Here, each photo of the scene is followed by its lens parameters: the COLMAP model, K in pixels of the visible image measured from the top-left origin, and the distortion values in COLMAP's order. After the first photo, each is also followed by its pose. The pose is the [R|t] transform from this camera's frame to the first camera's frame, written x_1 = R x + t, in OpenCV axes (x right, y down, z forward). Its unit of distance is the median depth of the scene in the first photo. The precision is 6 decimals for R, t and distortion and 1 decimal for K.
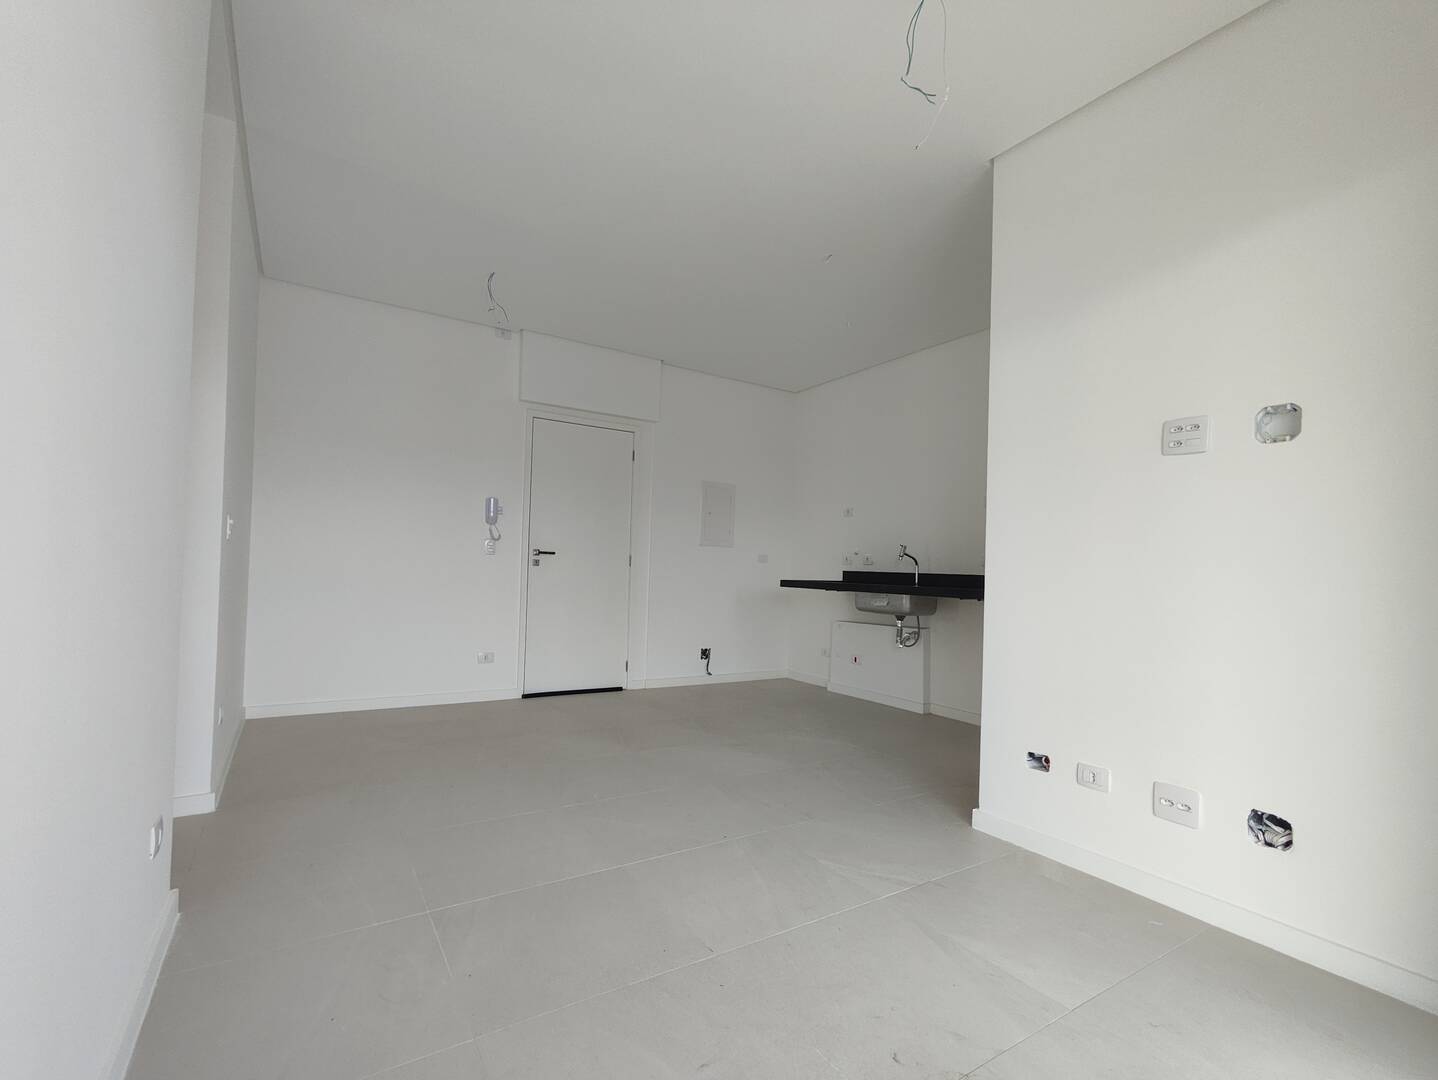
lens RADIAL K [[658.5, 0, 725.8], [0, 658.5, 546.3], [0, 0, 1]] dist [-0.008556, 0.010857]
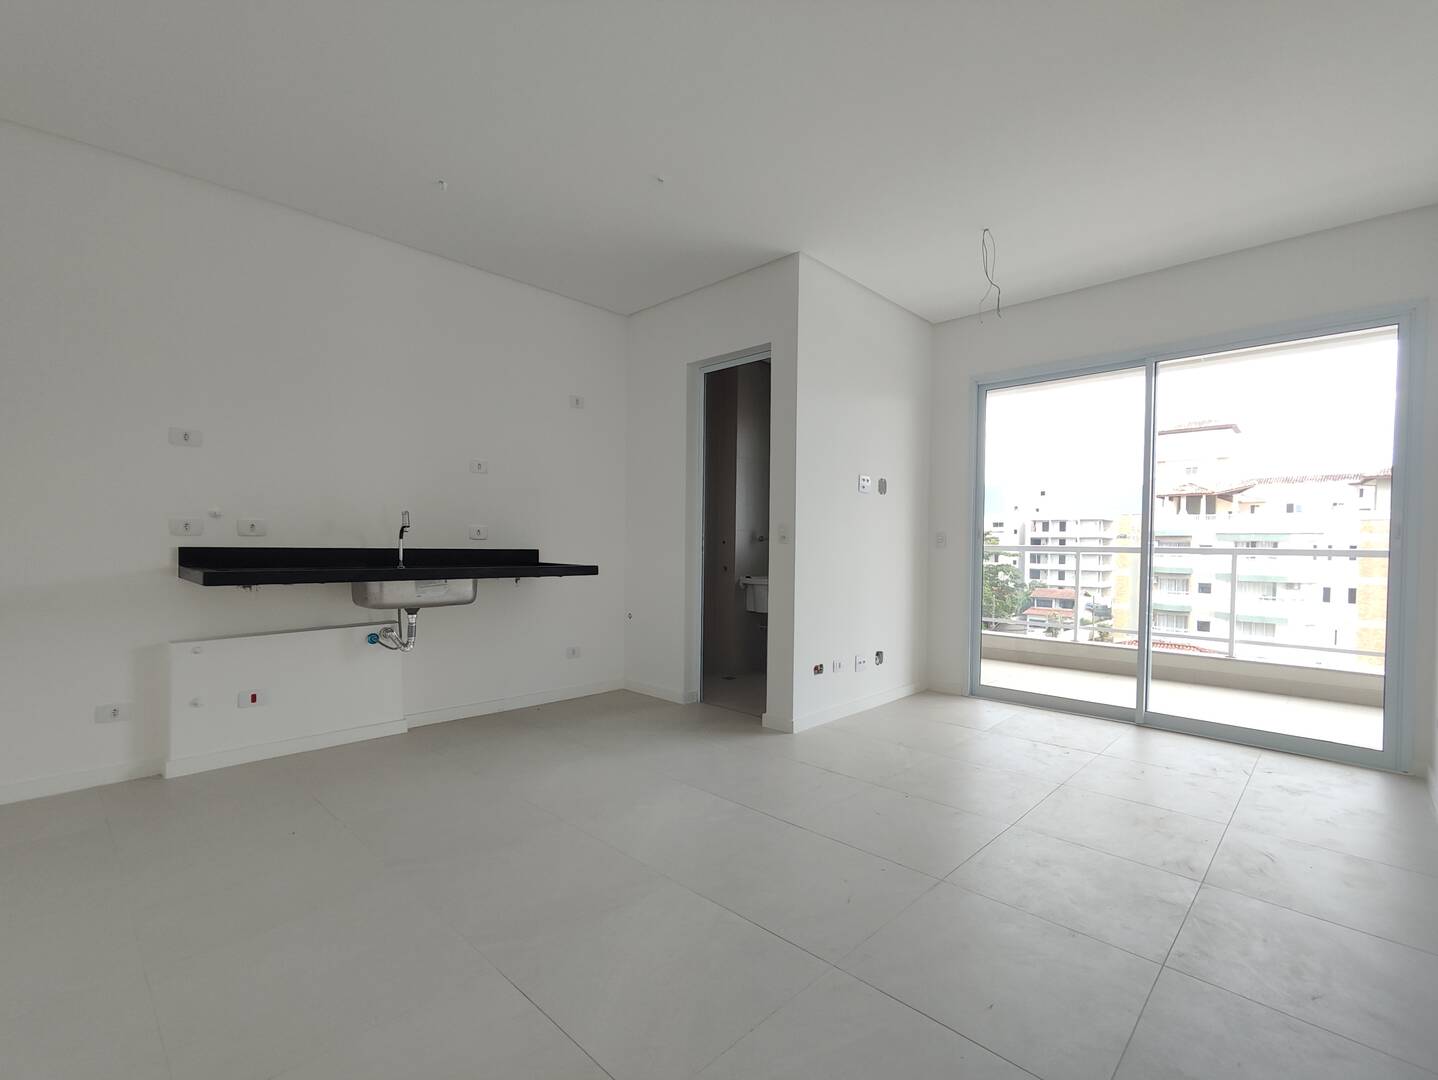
lens RADIAL K [[658.5, 0, 725.8], [0, 658.5, 546.3], [0, 0, 1]] dist [-0.008556, 0.010857]
pose [[-0.234242, -0.022148, 0.971926, -0.662826], [-0.051070, 0.998640, 0.010449, 0.014815], [-0.970836, -0.047188, -0.235055, 1.044488]]
